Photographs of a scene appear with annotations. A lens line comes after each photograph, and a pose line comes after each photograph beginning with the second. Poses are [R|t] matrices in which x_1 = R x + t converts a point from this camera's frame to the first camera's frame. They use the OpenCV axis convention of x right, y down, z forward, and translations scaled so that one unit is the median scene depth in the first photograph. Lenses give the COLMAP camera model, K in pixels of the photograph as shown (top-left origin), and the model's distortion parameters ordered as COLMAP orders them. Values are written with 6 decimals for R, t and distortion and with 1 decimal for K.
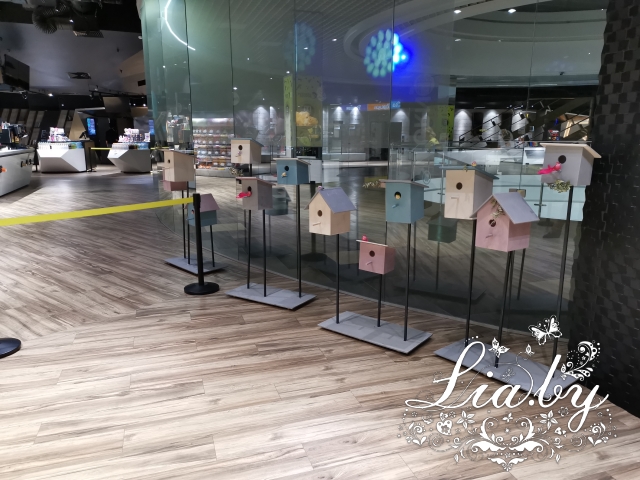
lens RADIAL K [[487.1, 0, 326.7], [0, 487.1, 240.3], [0, 0, 1]] dist [0.060153, -0.058025]
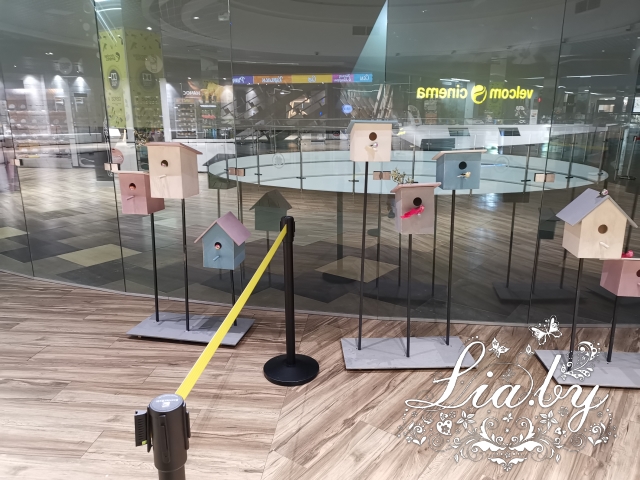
lens RADIAL K [[487.1, 0, 326.7], [0, 487.1, 240.3], [0, 0, 1]] dist [0.060153, -0.058025]
pose [[0.828034, -0.142715, 0.542211, -0.547664], [0.117979, 0.989760, 0.080344, -0.109215], [-0.548125, -0.002557, 0.836393, 0.483289]]
